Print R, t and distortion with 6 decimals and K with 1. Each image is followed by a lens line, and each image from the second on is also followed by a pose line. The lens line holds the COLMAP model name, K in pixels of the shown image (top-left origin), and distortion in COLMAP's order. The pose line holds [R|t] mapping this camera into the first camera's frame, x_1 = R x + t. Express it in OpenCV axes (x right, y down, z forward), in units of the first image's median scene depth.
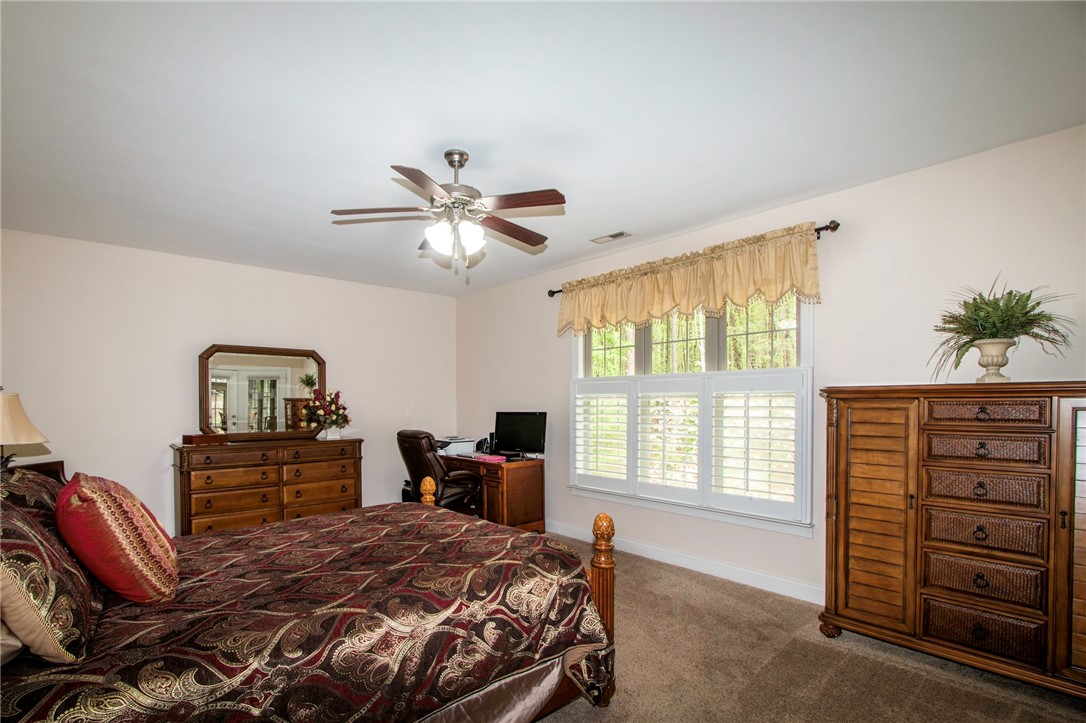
lens RADIAL K [[526.4, 0, 541.9], [0, 526.4, 415.2], [0, 0, 1]] dist [0.001809, 0.000165]
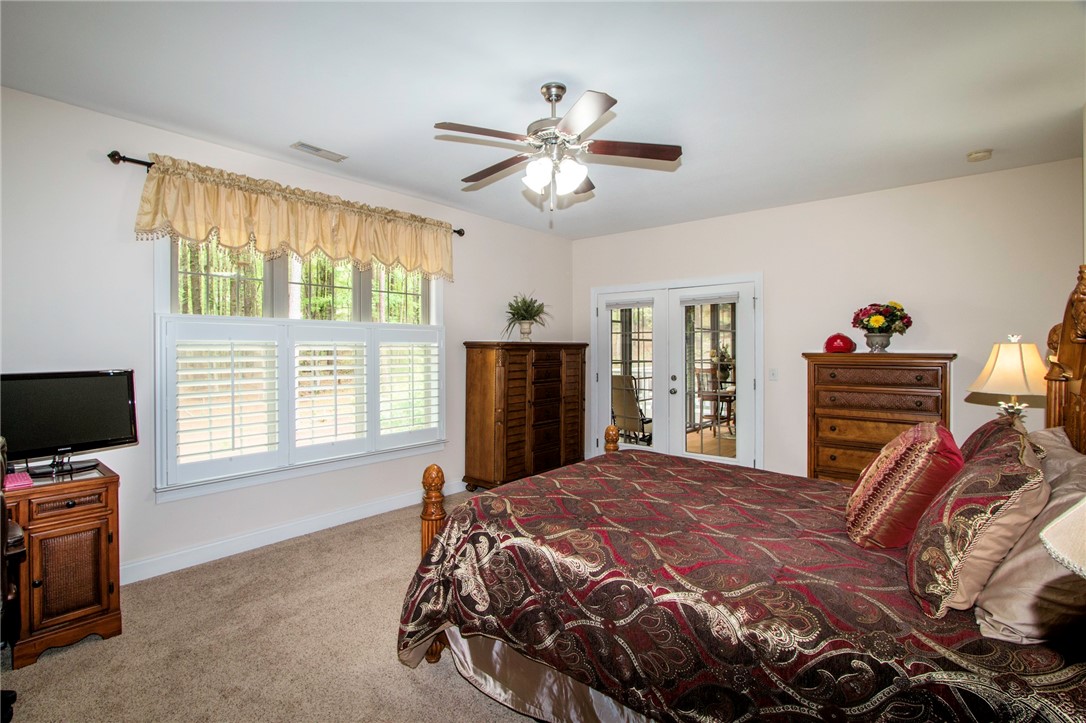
lens RADIAL K [[515.0, 0, 543.0], [0, 515.0, 361.5], [0, 0, 1]] dist [0.000887, 0.000169]
pose [[-0.139850, -0.017524, 0.990018, -0.866725], [0.027652, 0.999384, 0.021596, -0.021485], [-0.989787, 0.030396, -0.139279, 0.933284]]
